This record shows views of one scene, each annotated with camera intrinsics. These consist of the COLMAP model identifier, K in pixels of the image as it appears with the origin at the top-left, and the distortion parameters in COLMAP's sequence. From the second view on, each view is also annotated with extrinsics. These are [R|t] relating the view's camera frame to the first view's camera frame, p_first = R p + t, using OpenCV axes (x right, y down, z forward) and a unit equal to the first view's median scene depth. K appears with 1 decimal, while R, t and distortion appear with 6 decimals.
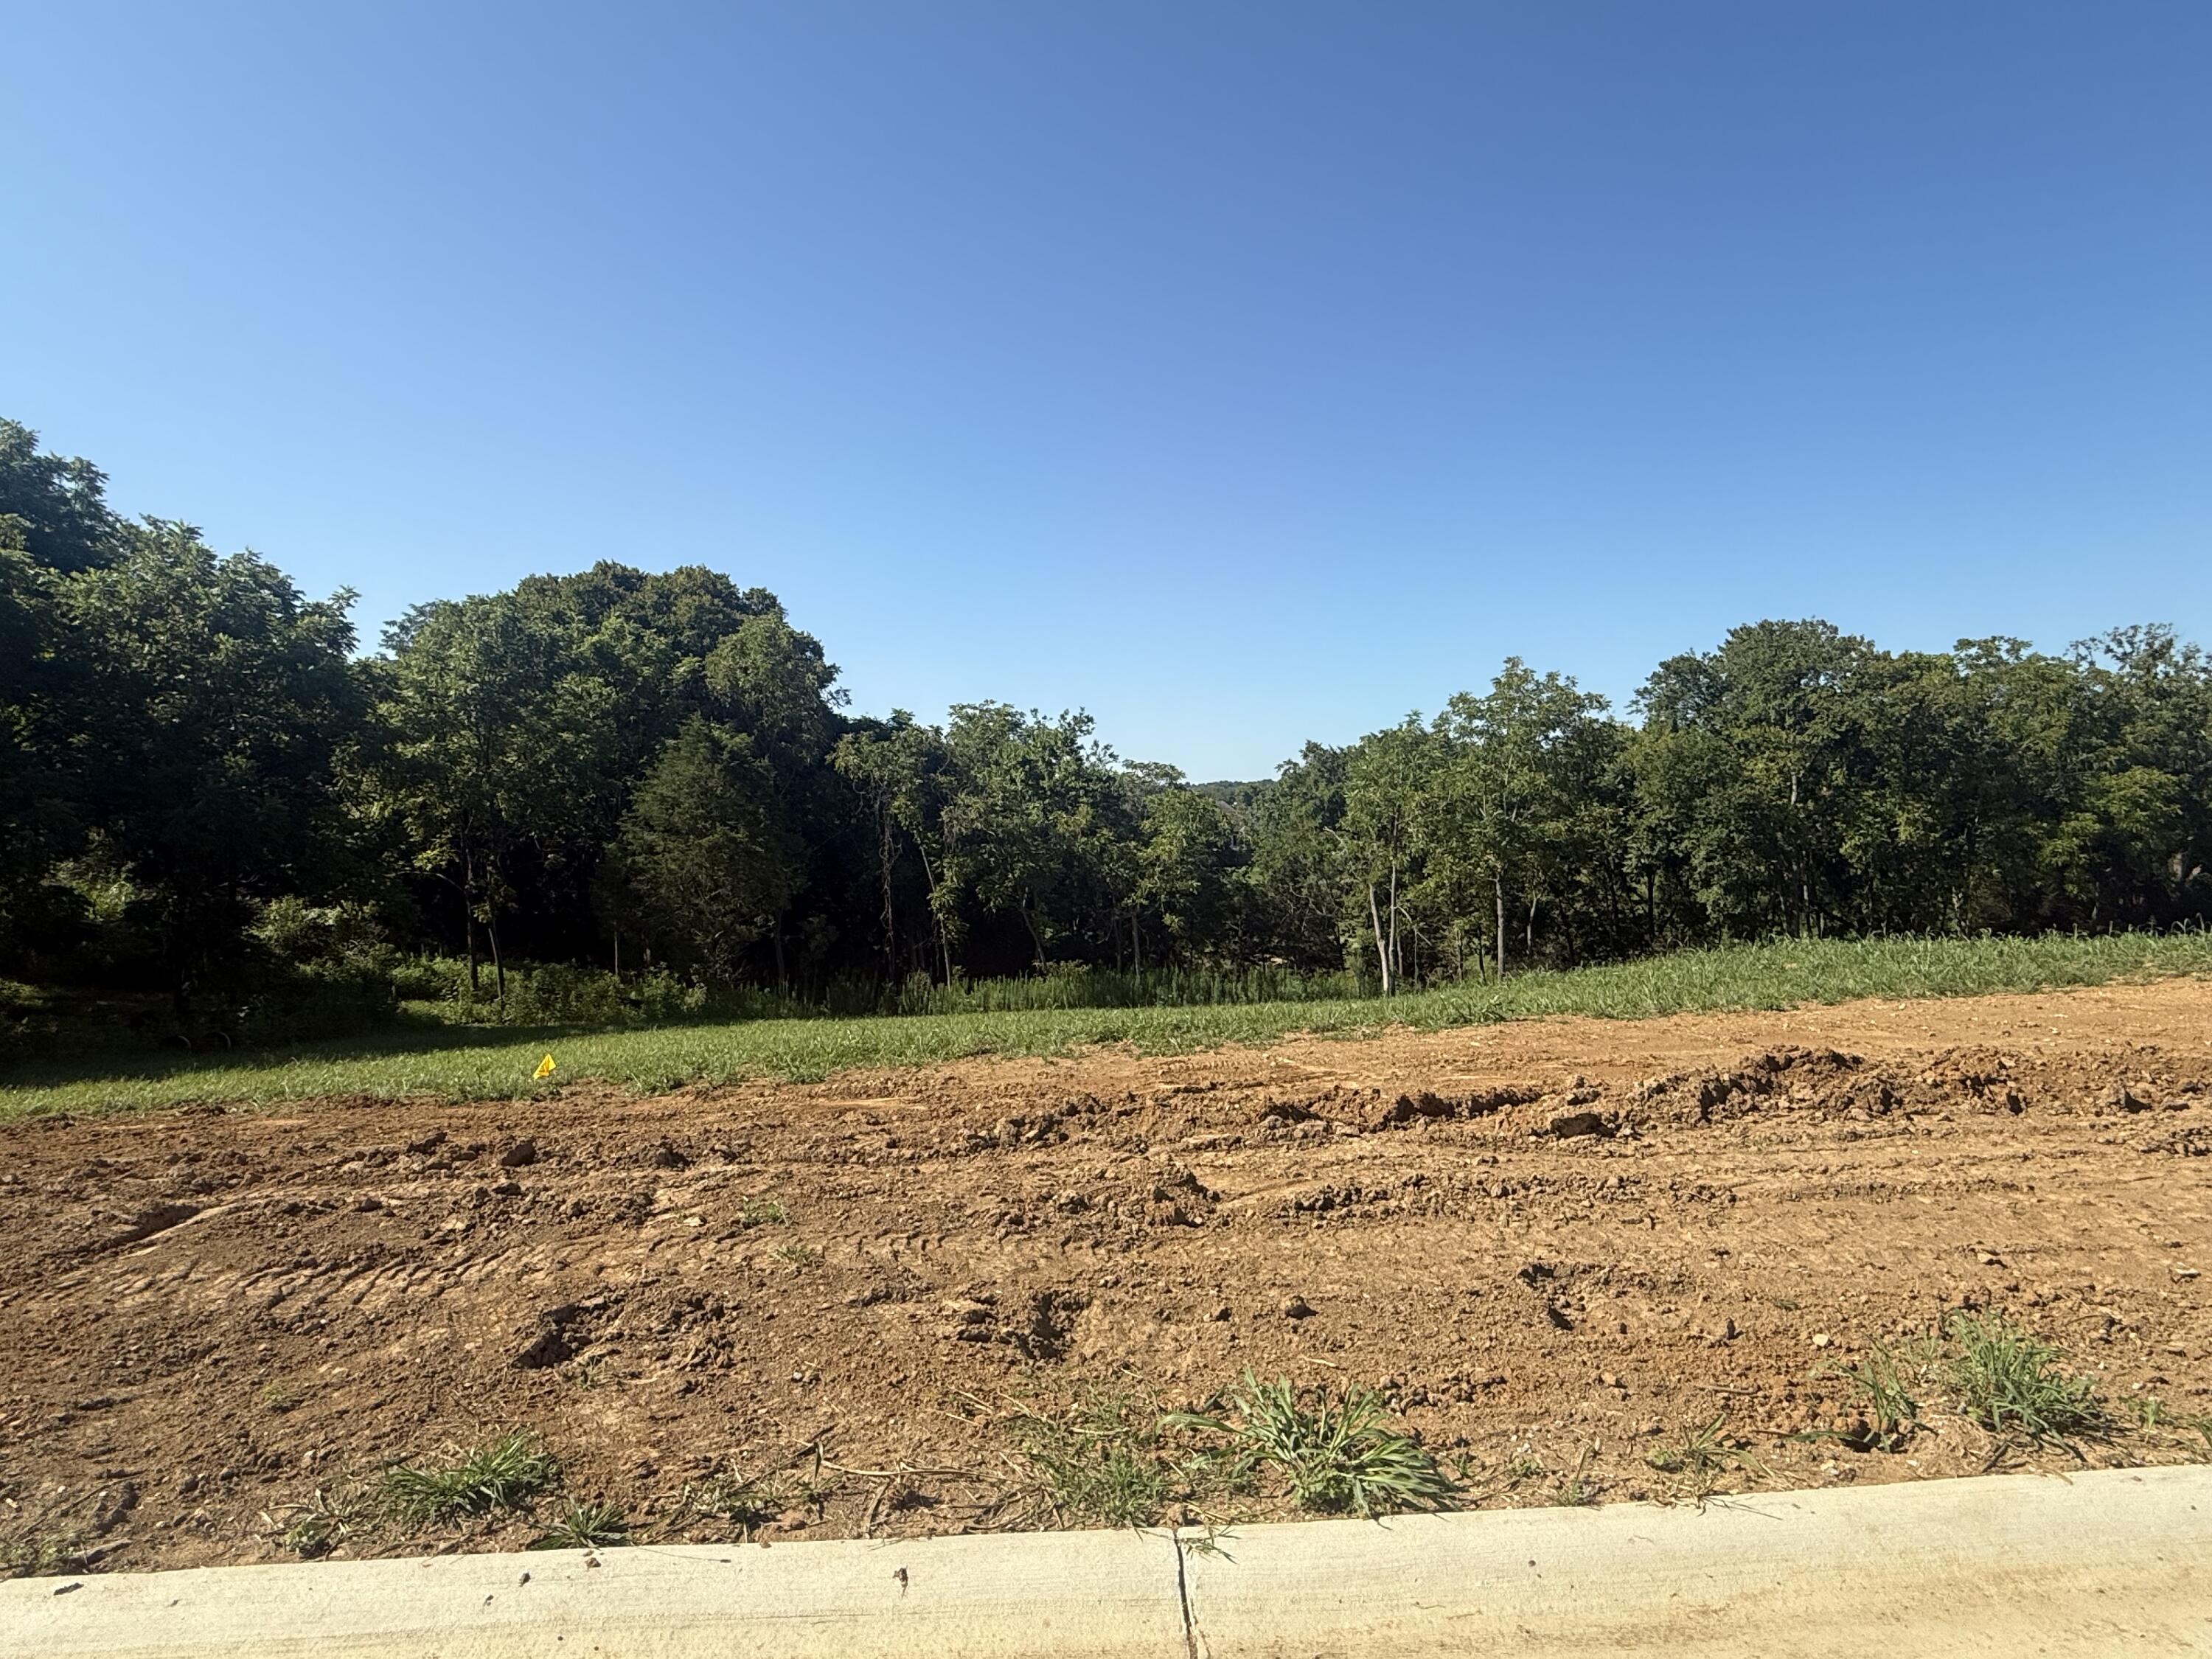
lens RADIAL K [[1252.8, 0, 1112.4], [0, 1252.8, 854.0], [0, 0, 1]] dist [0.003186, 0.001181]
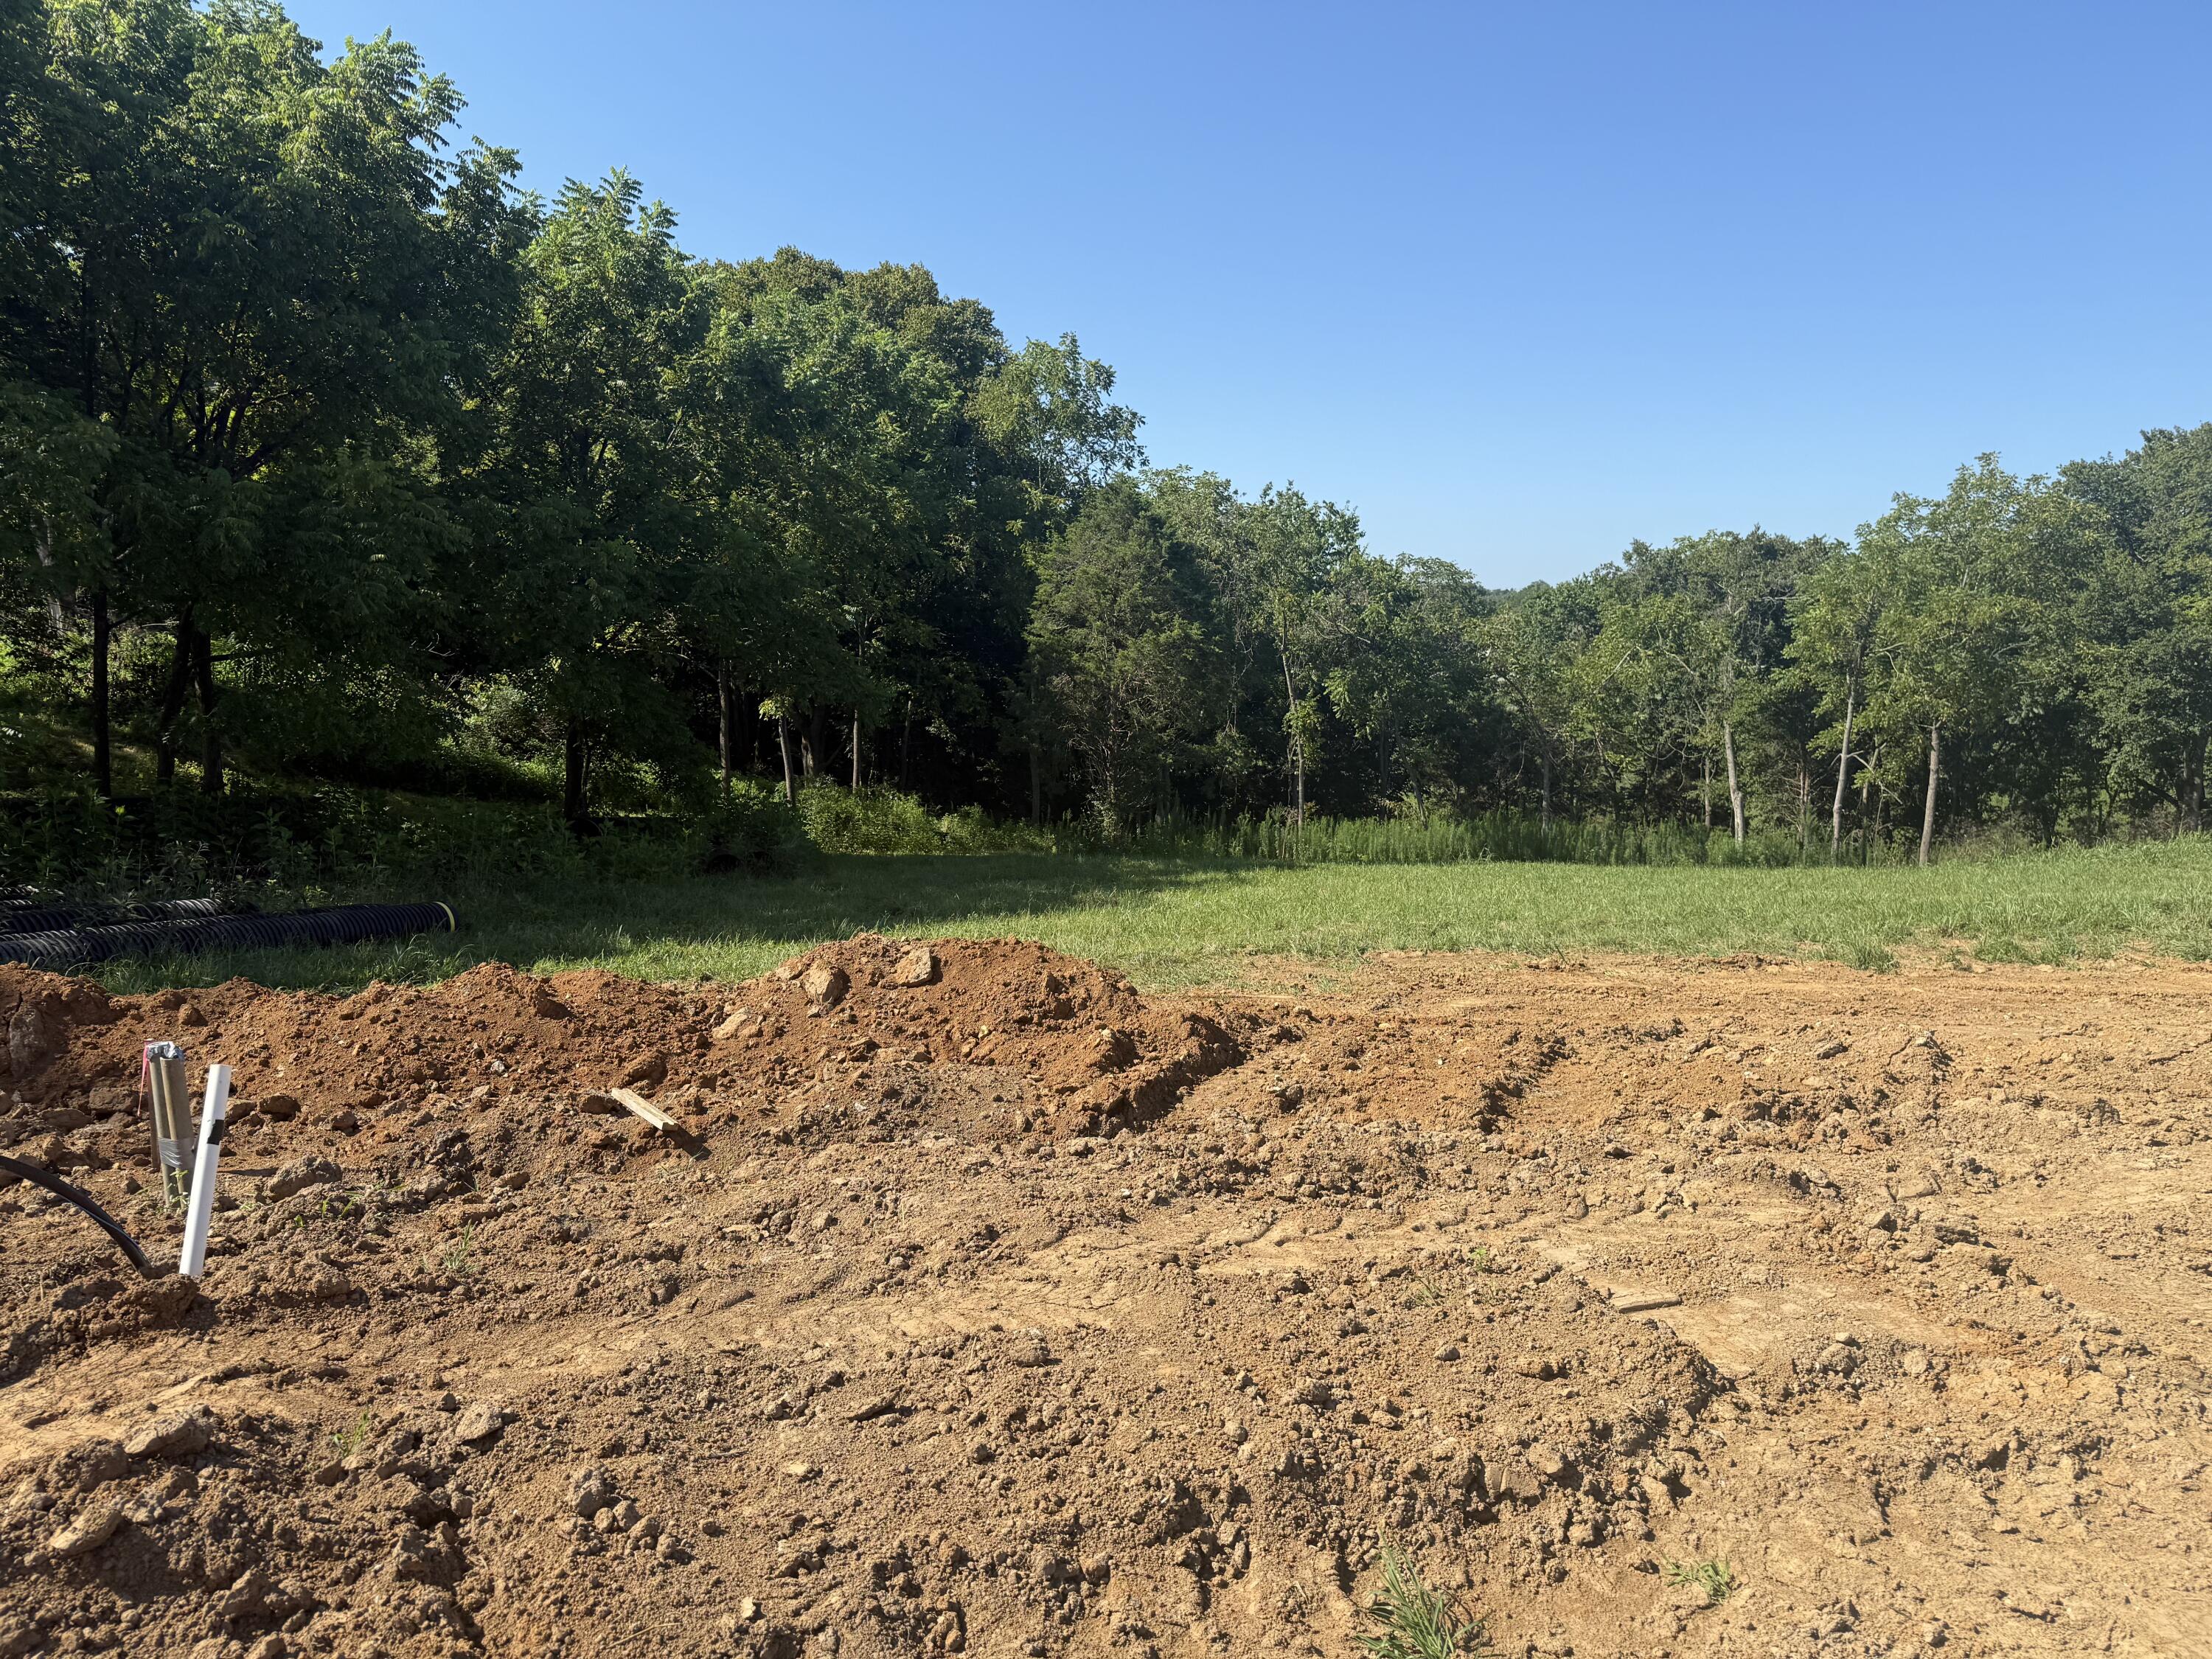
lens RADIAL K [[1521.2, 0, 1104.1], [0, 1521.2, 858.5], [0, 0, 1]] dist [0.086714, -0.112593]
pose [[0.996974, 0.045644, 0.062923, -0.272758], [-0.053515, 0.990110, 0.129685, 0.002838], [-0.056381, -0.132660, 0.989557, 0.012912]]
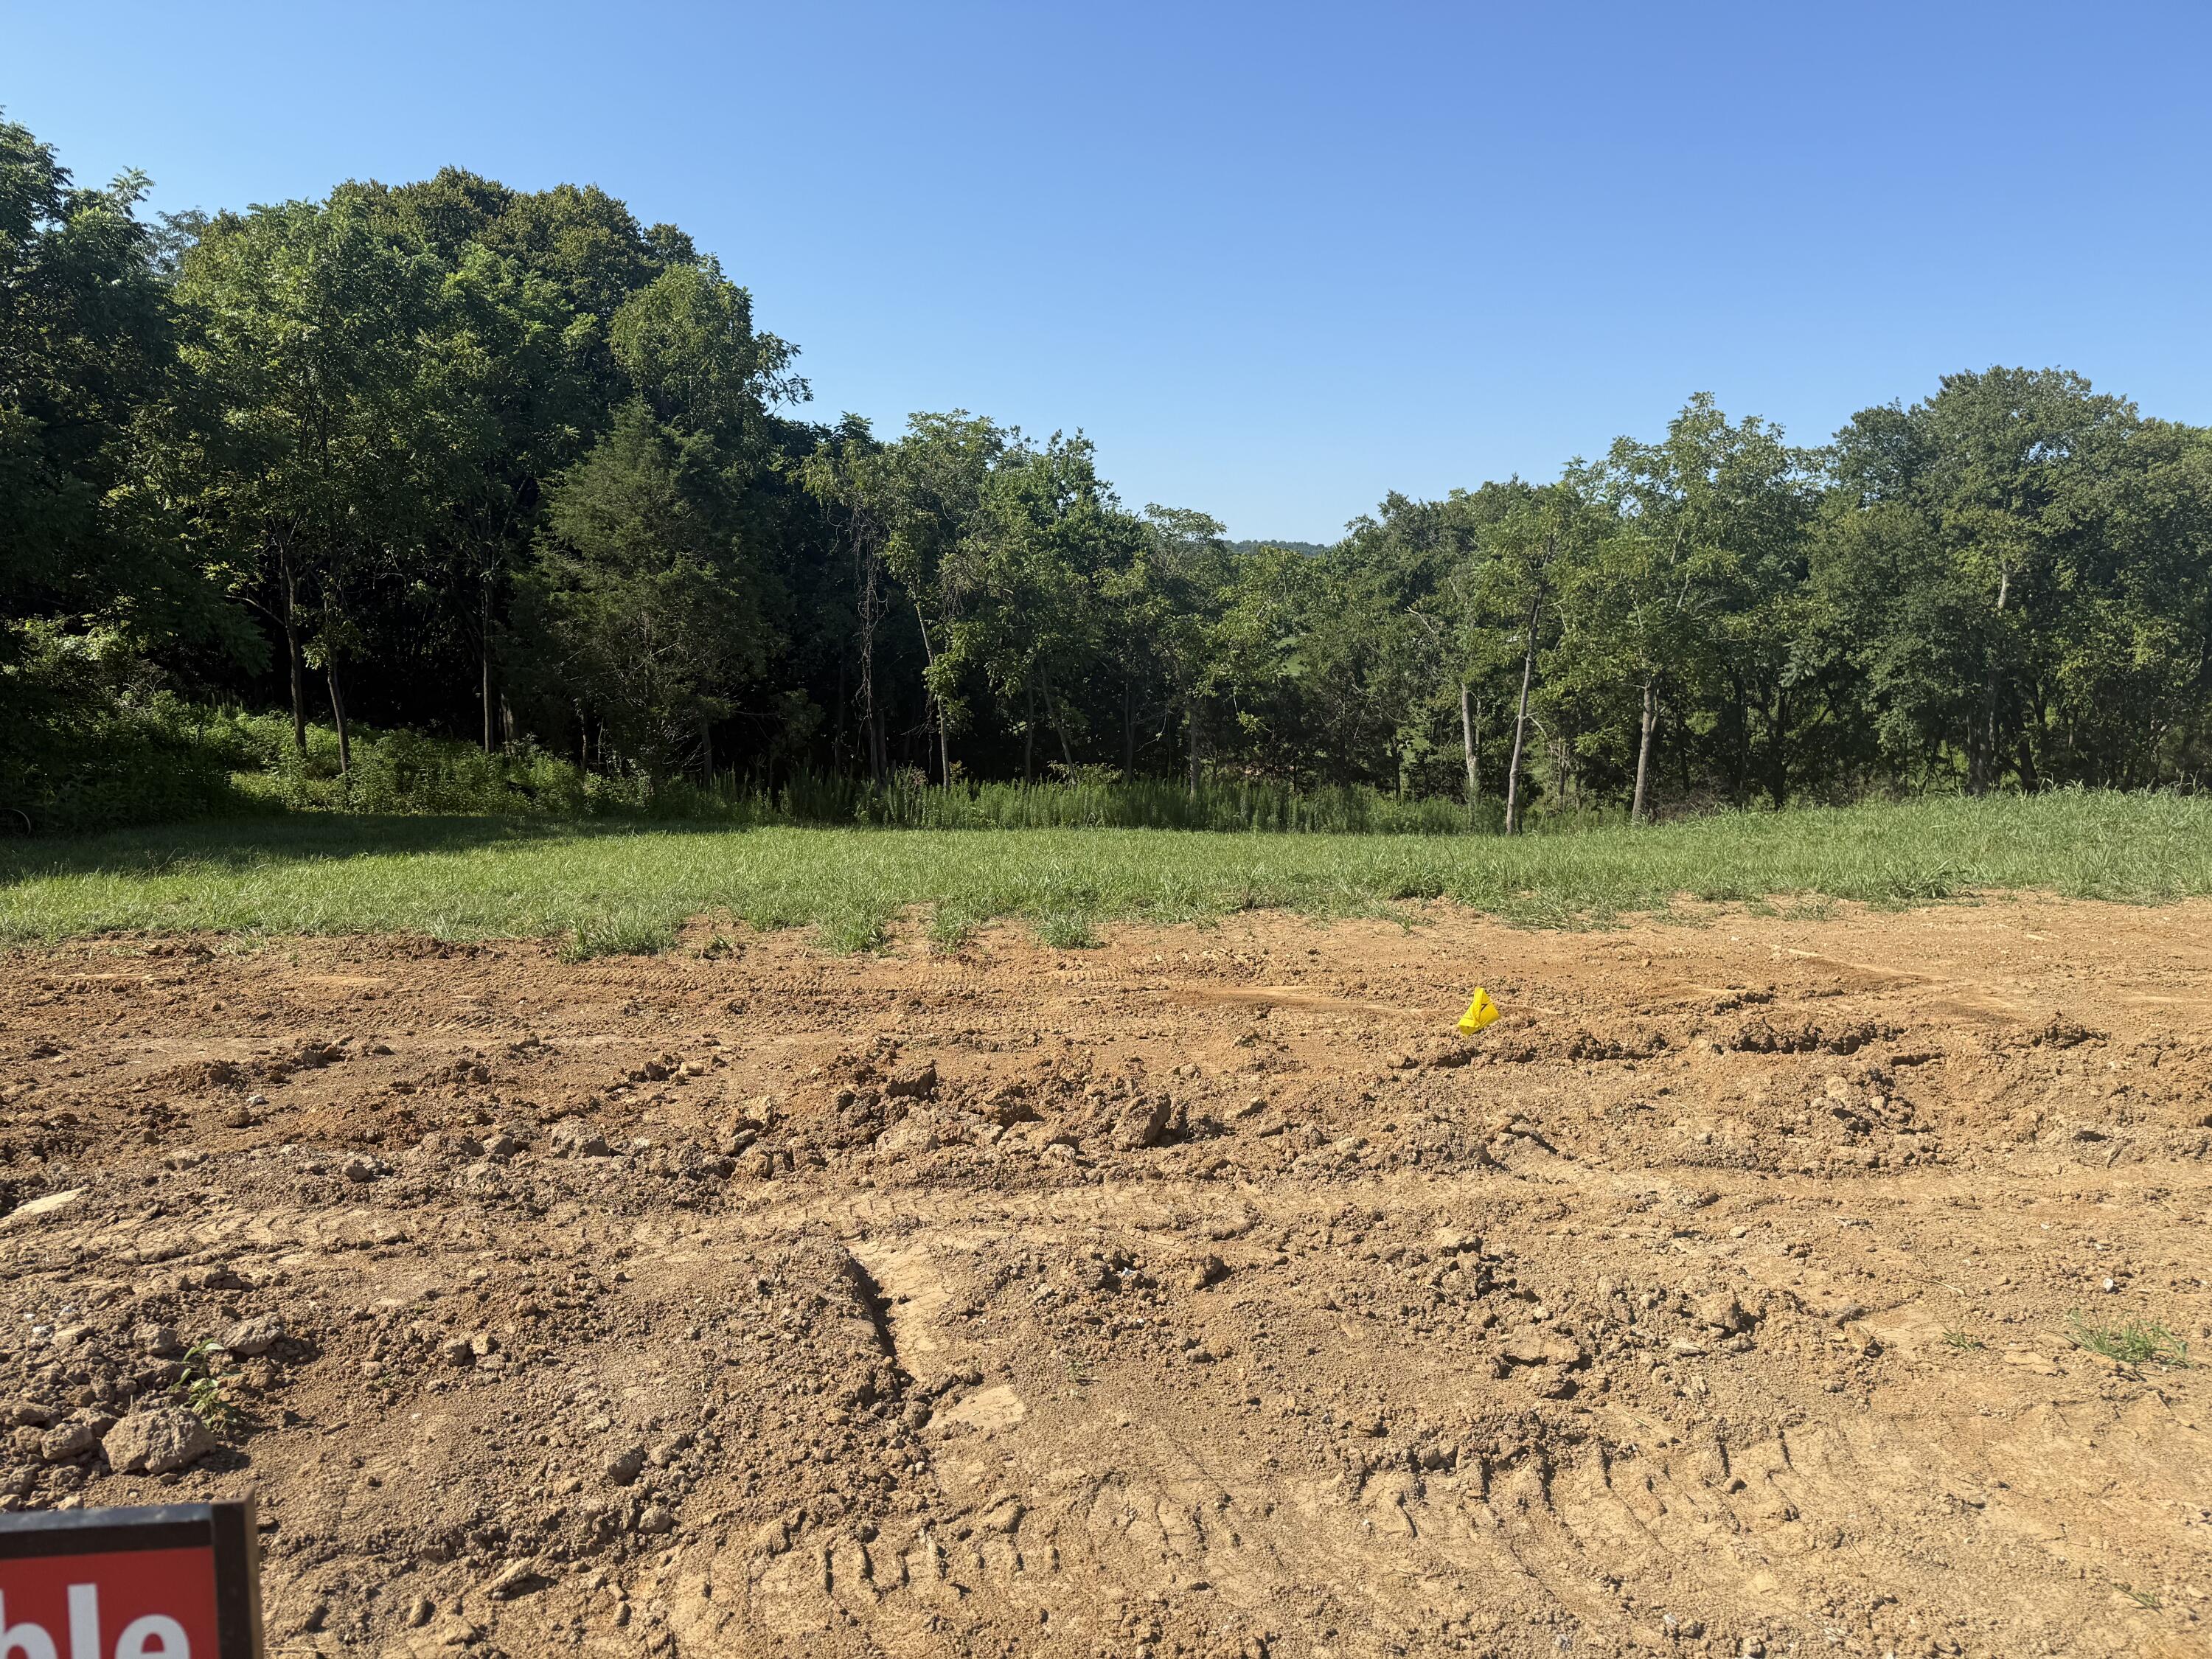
lens RADIAL K [[1521.2, 0, 1104.1], [0, 1521.2, 858.5], [0, 0, 1]] dist [0.086714, -0.112593]
pose [[0.996793, 0.049083, 0.063205, -0.077215], [-0.058086, 0.987048, 0.149537, 0.001589], [-0.055046, -0.152729, 0.986734, 0.055025]]
